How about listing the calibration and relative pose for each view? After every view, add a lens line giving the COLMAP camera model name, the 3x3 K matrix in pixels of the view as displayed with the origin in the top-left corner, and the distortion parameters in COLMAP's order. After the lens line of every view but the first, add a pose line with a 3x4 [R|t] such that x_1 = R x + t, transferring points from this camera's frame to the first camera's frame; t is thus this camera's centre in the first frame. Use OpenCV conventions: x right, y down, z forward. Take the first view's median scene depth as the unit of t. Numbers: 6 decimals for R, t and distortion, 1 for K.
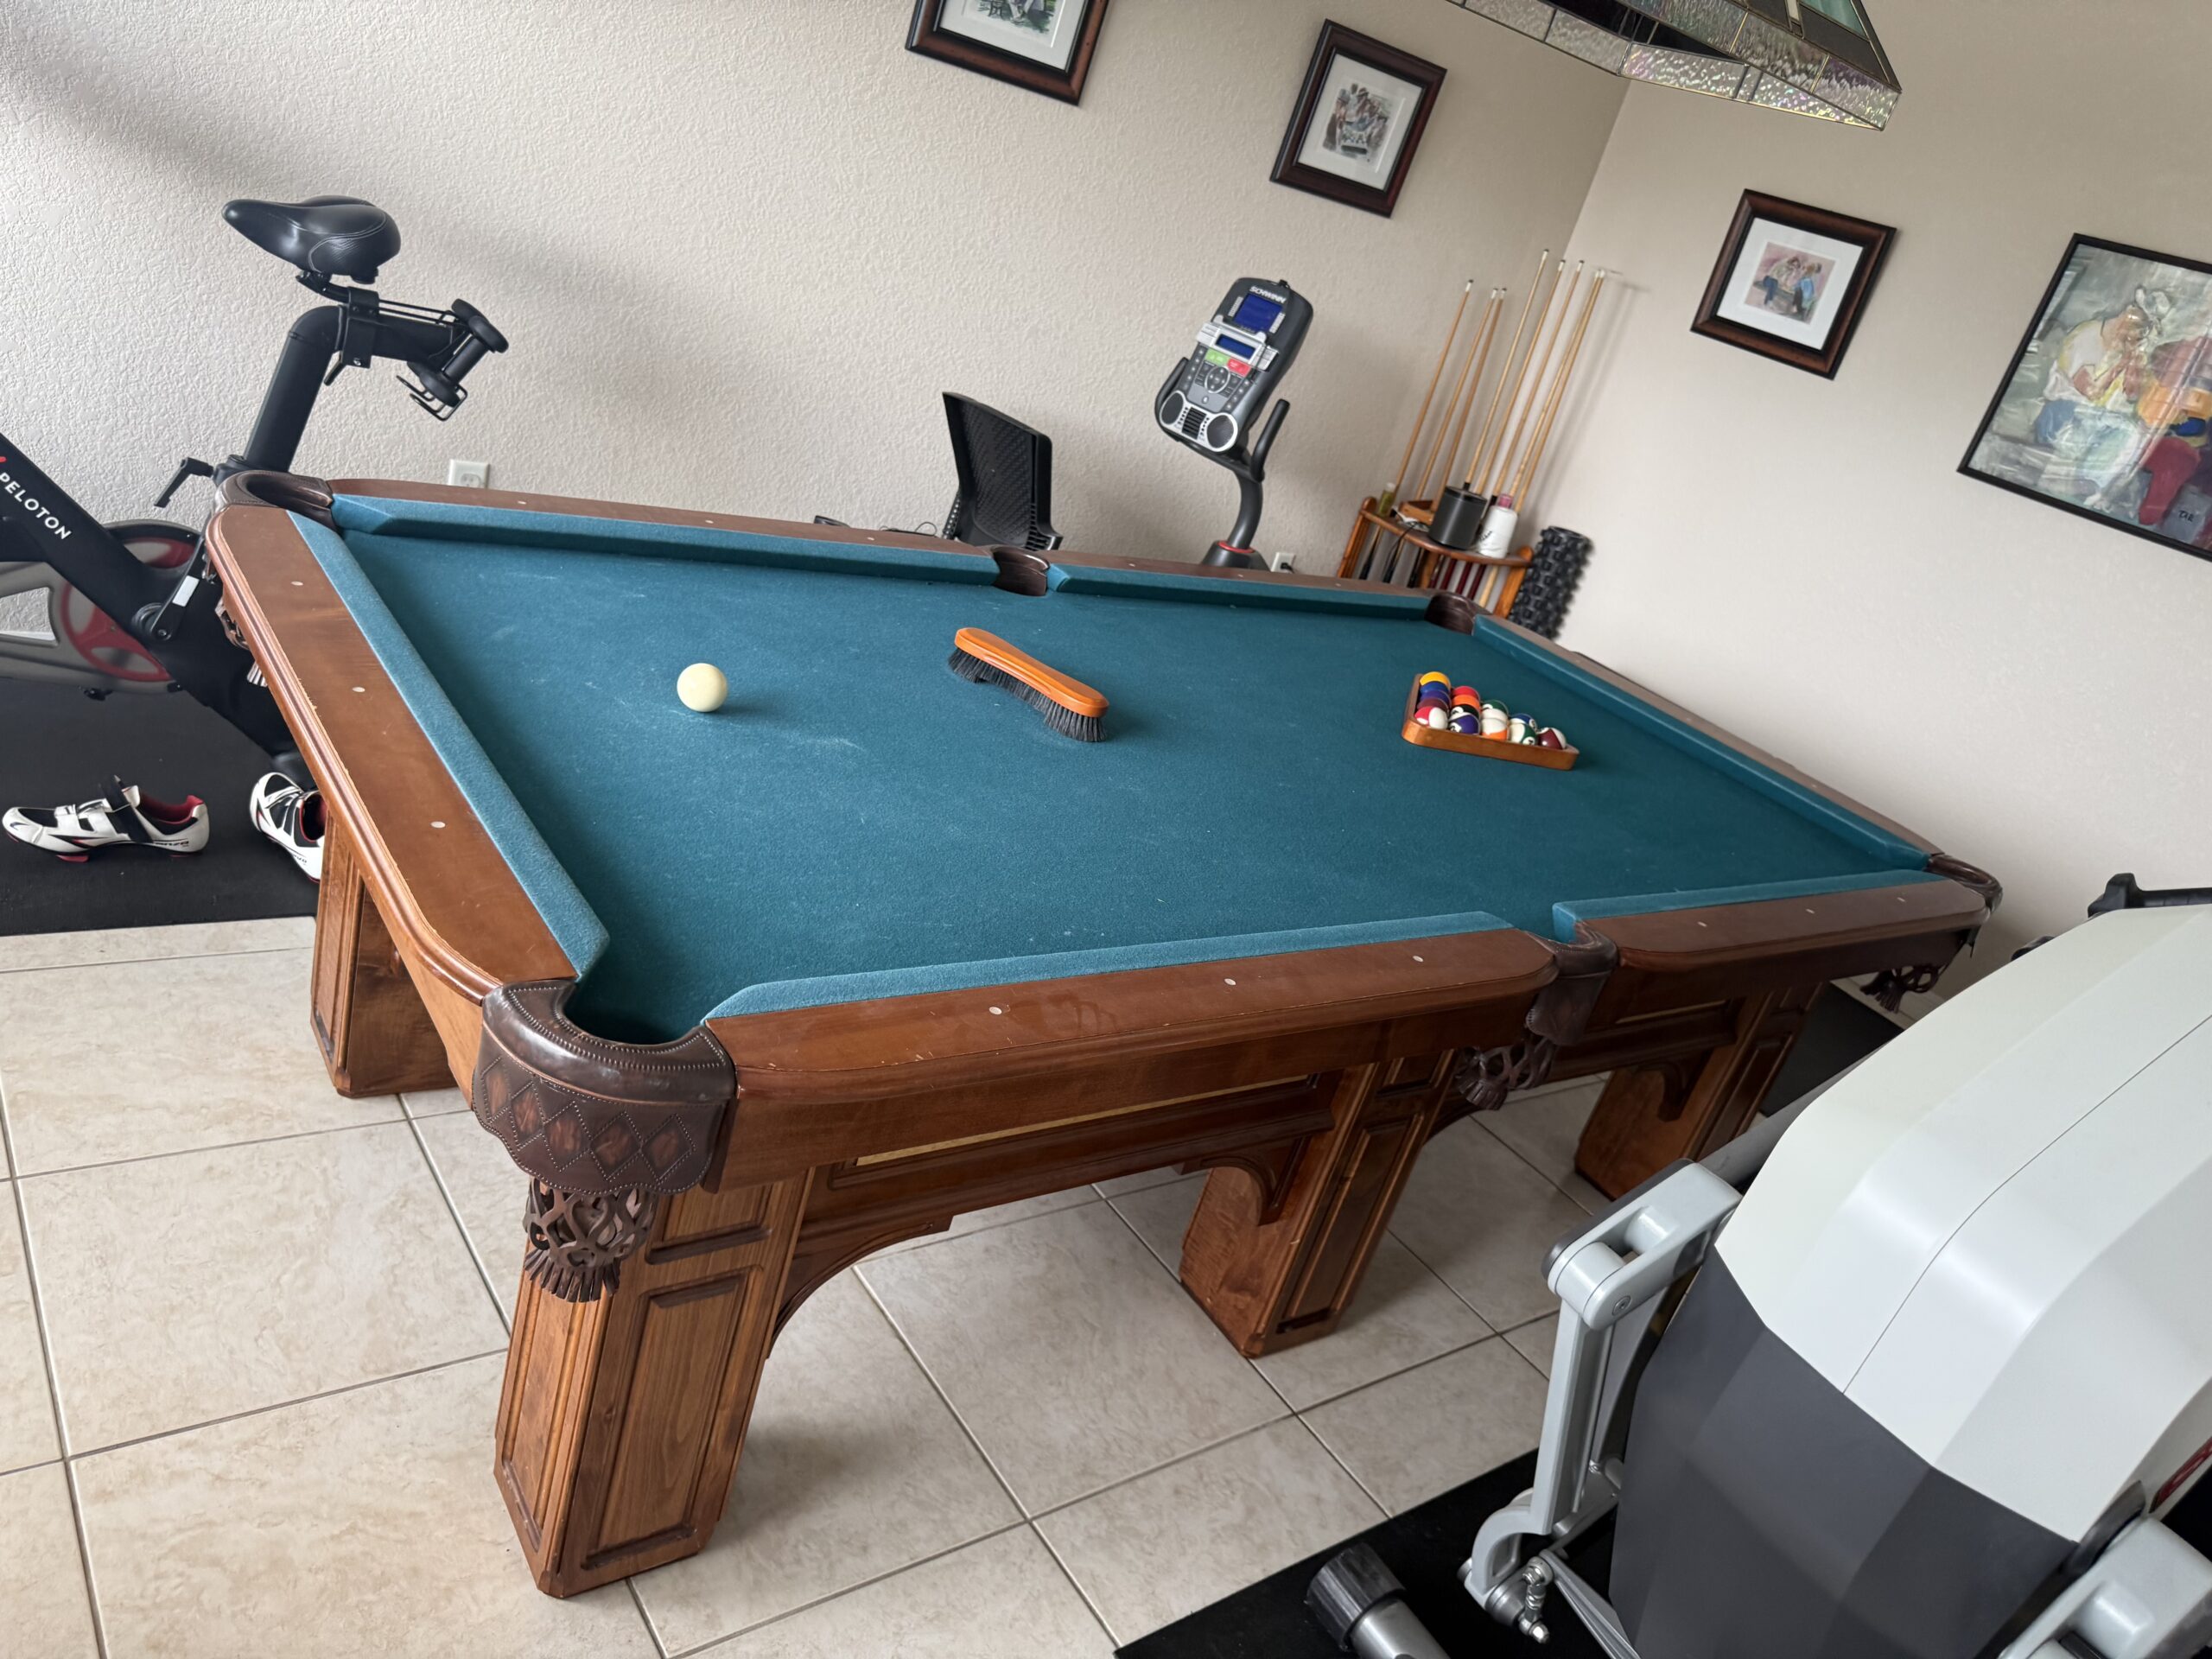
lens RADIAL K [[1553.2, 0, 1106.0], [0, 1553.2, 829.5], [0, 0, 1]] dist [0.000391, -0.008107]
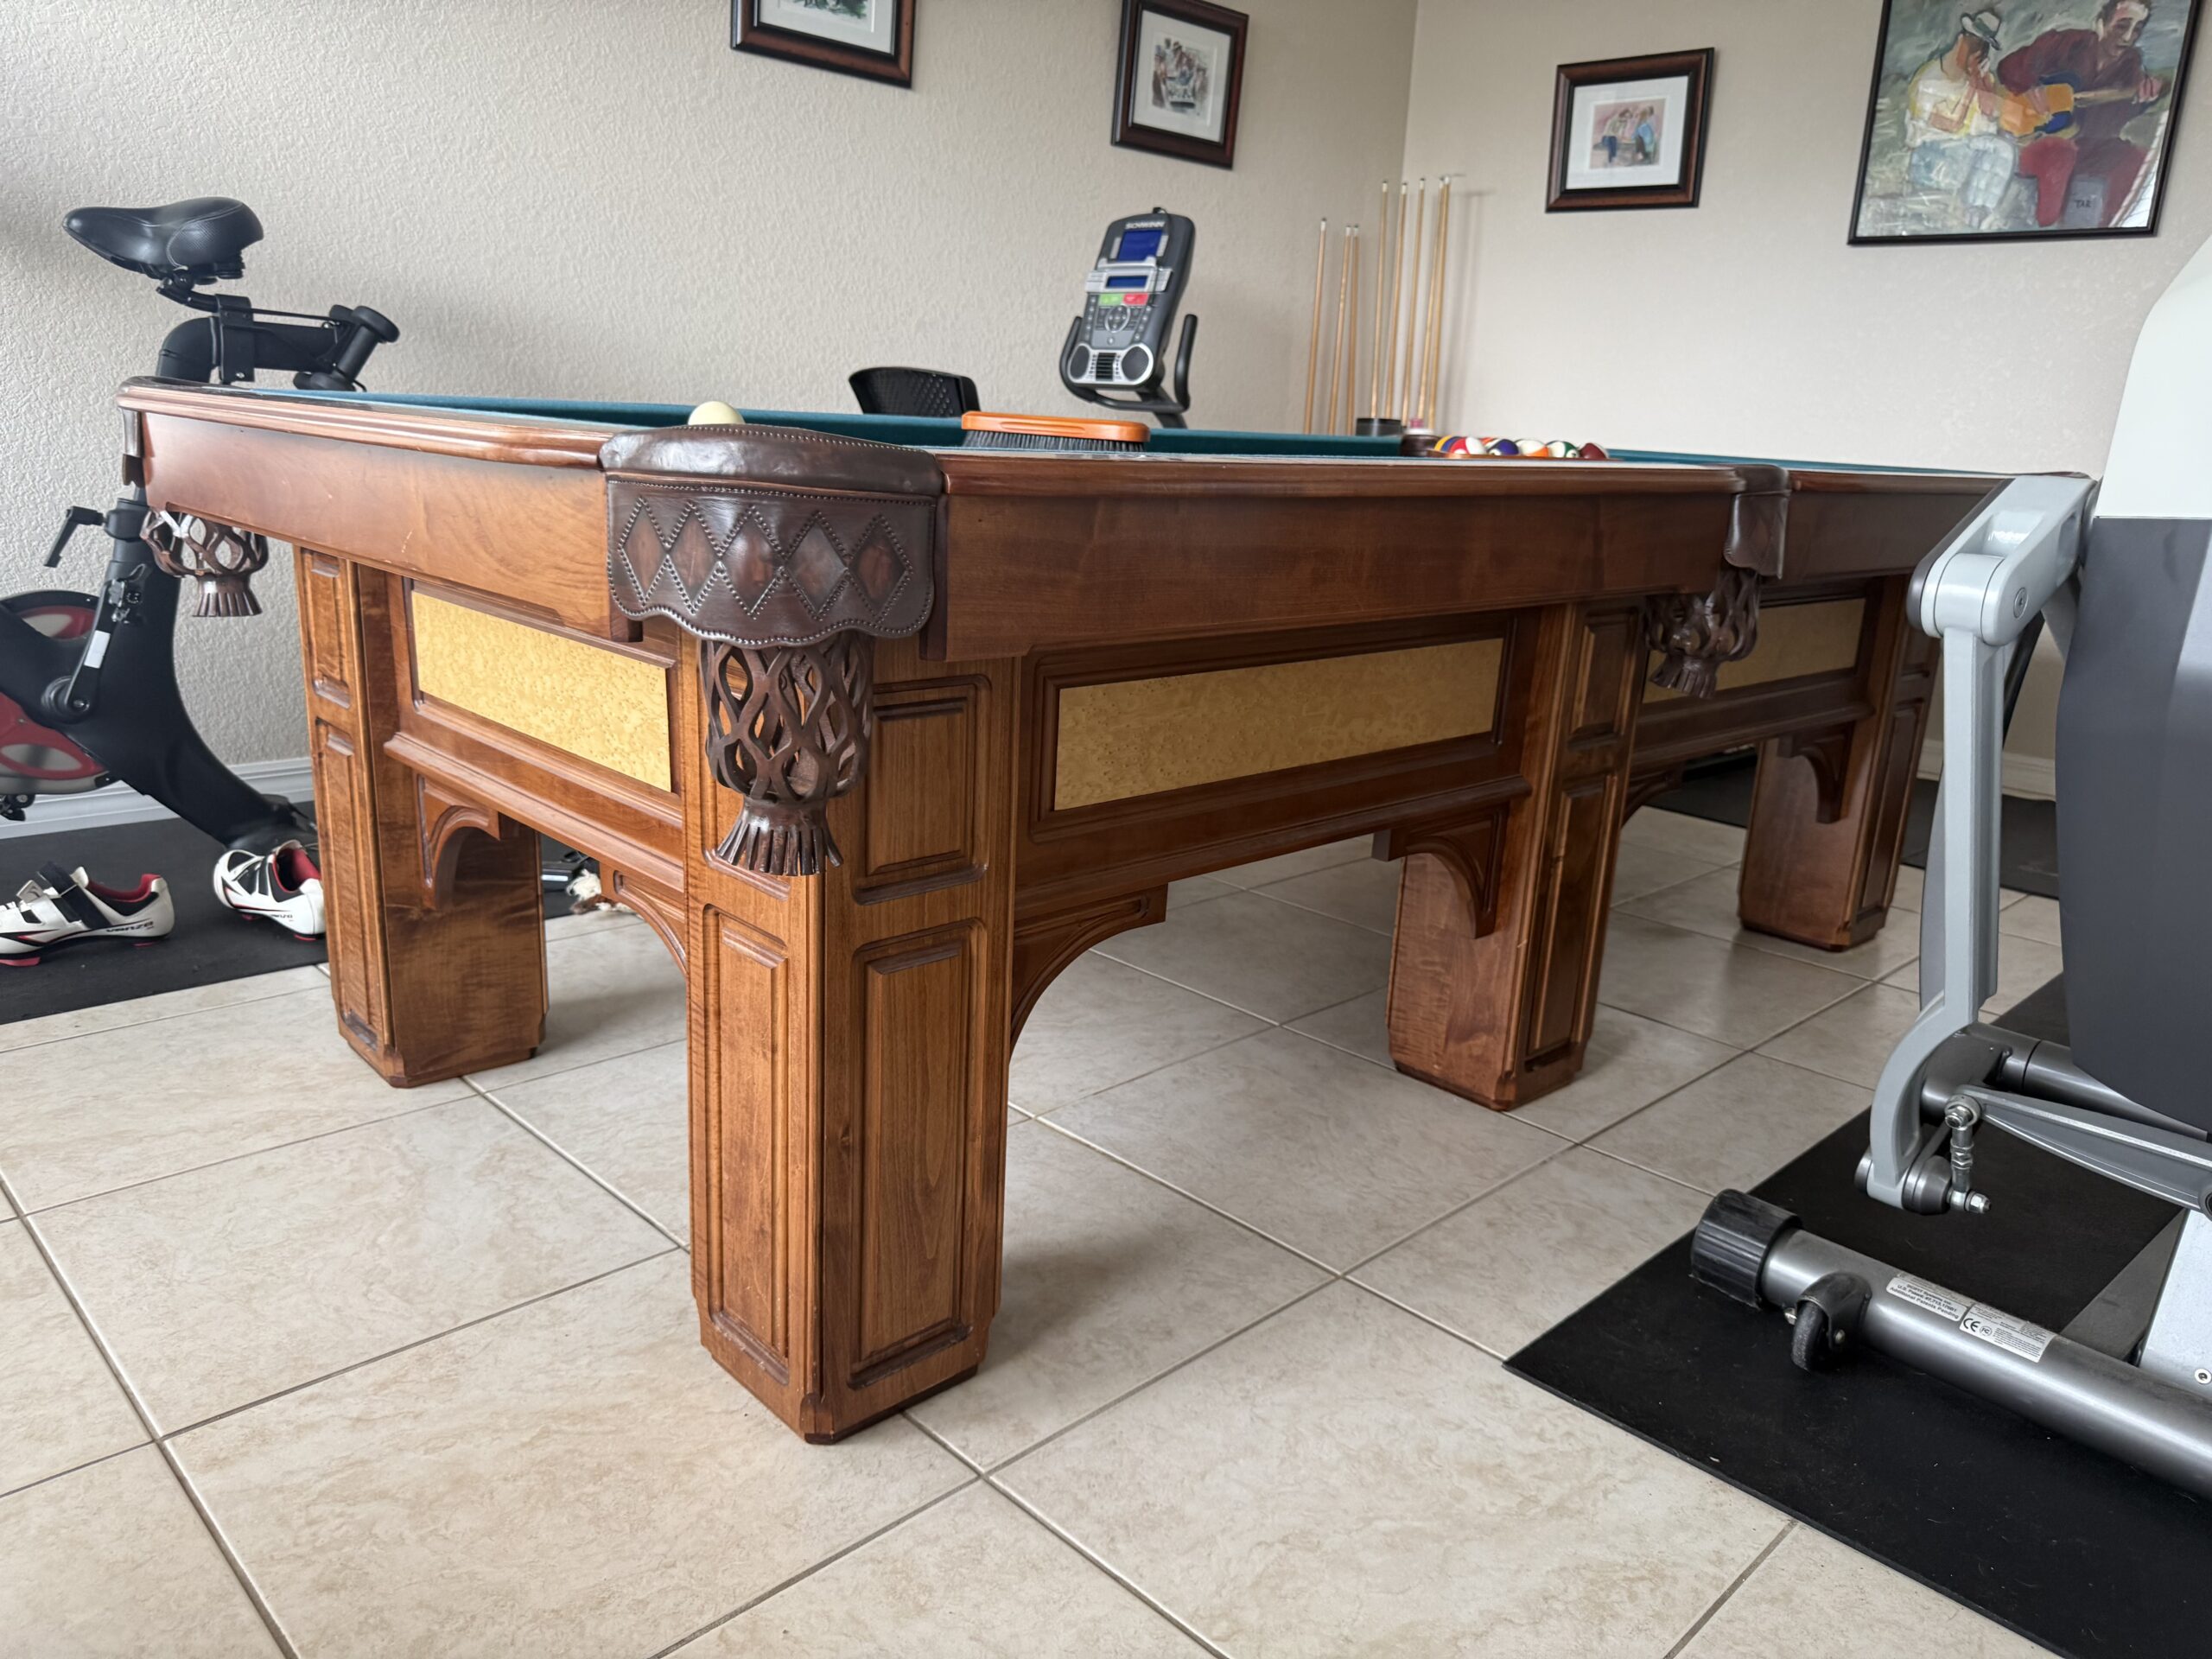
lens RADIAL K [[1553.9, 0, 1121.2], [0, 1553.9, 835.5], [0, 0, 1]] dist [-0.001842, -0.007350]
pose [[0.964212, -0.255785, 0.069776, -0.149339], [0.262642, 0.957467, -0.119482, 0.268306], [-0.036247, 0.133532, 0.990381, 0.144740]]
